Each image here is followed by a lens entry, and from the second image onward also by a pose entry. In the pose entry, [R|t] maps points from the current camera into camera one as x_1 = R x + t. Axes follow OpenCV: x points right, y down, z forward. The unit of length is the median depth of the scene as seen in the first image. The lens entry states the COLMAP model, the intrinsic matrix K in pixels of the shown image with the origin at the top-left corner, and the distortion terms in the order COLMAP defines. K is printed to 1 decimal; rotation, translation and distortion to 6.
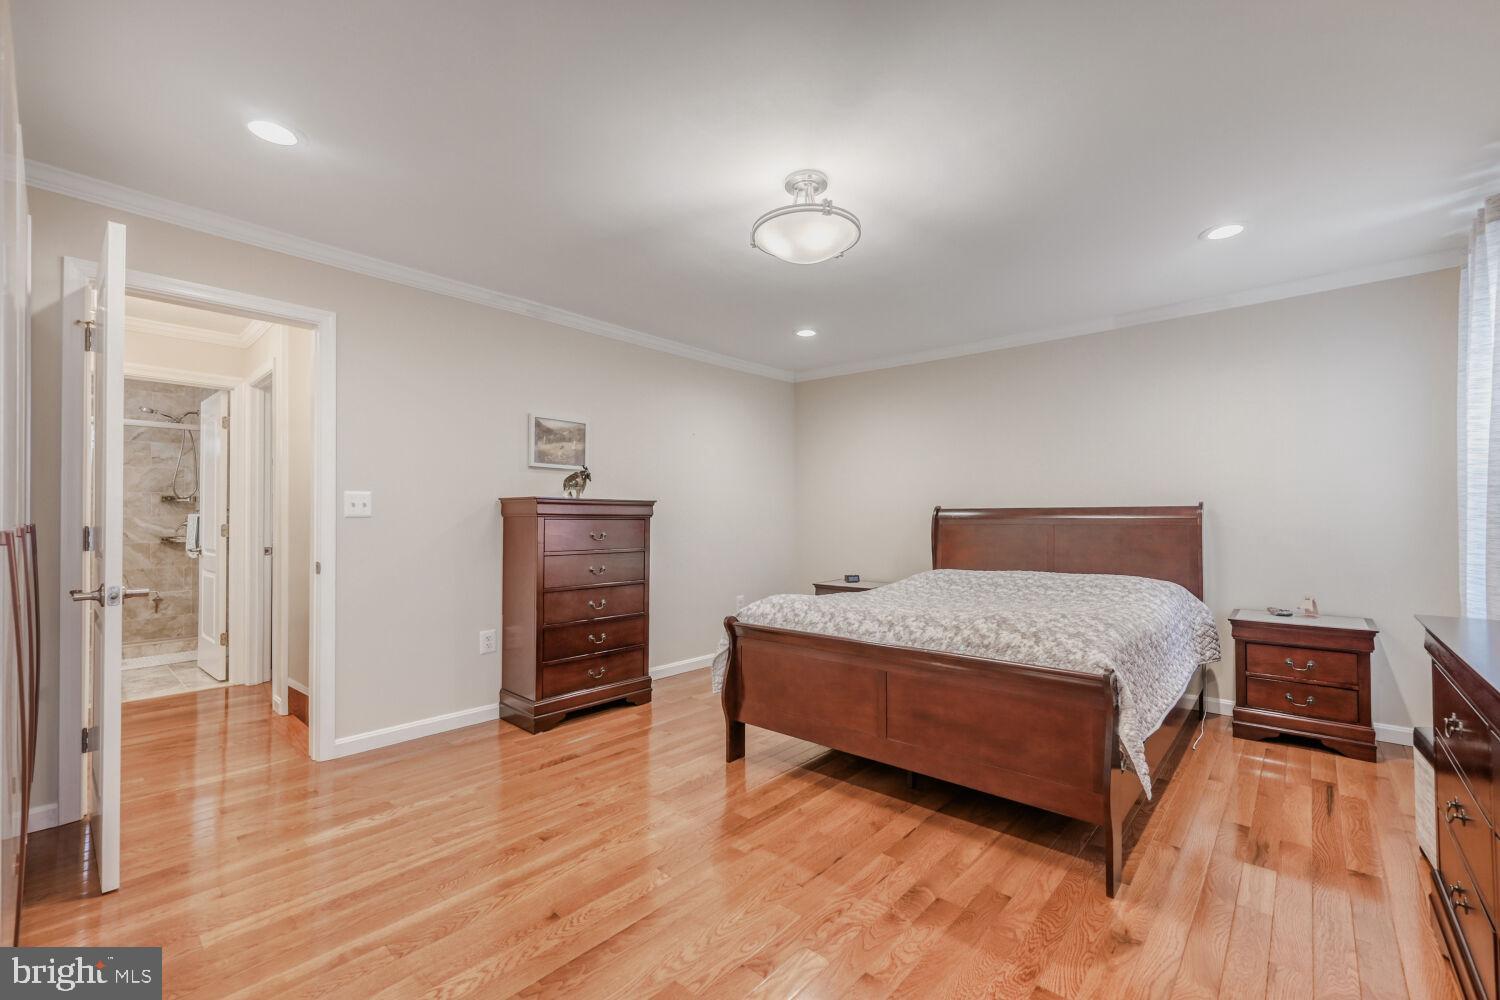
lens RADIAL K [[625.3, 0, 756.0], [0, 625.3, 505.8], [0, 0, 1]] dist [-0.001142, -0.000107]
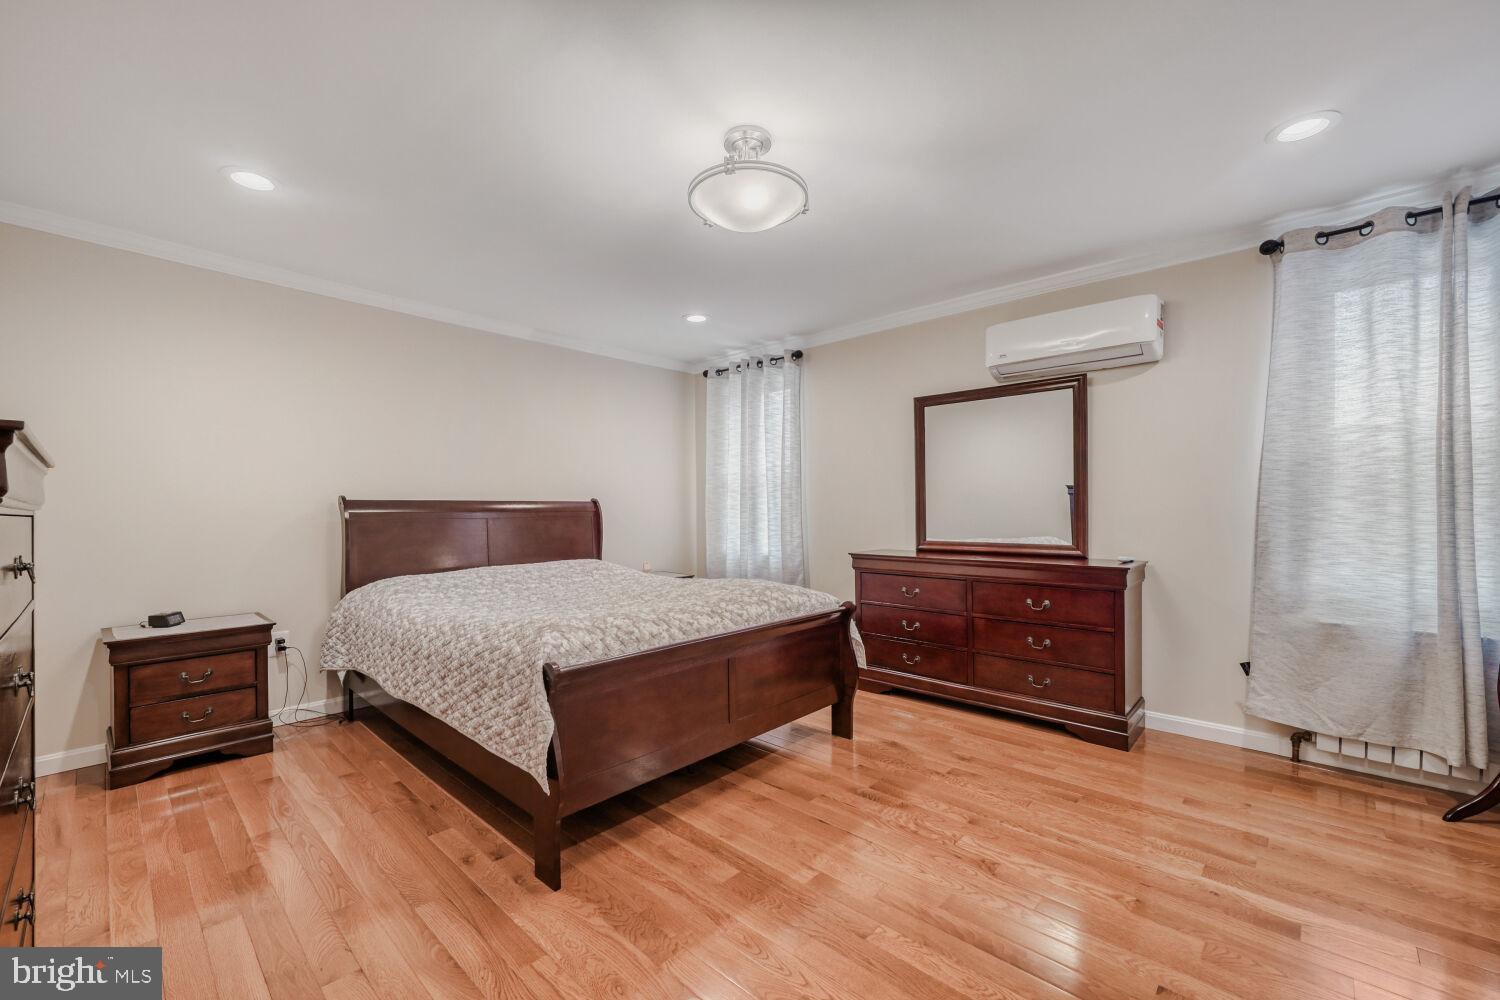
lens RADIAL K [[603.5, 0, 755.8], [0, 603.5, 508.2], [0, 0, 1]] dist [0.000139, 0.000152]
pose [[0.023506, 0.016106, 0.999594, -0.977488], [-0.002221, 0.999869, -0.016058, 0.060486], [-0.999721, -0.001843, 0.023539, 1.191261]]
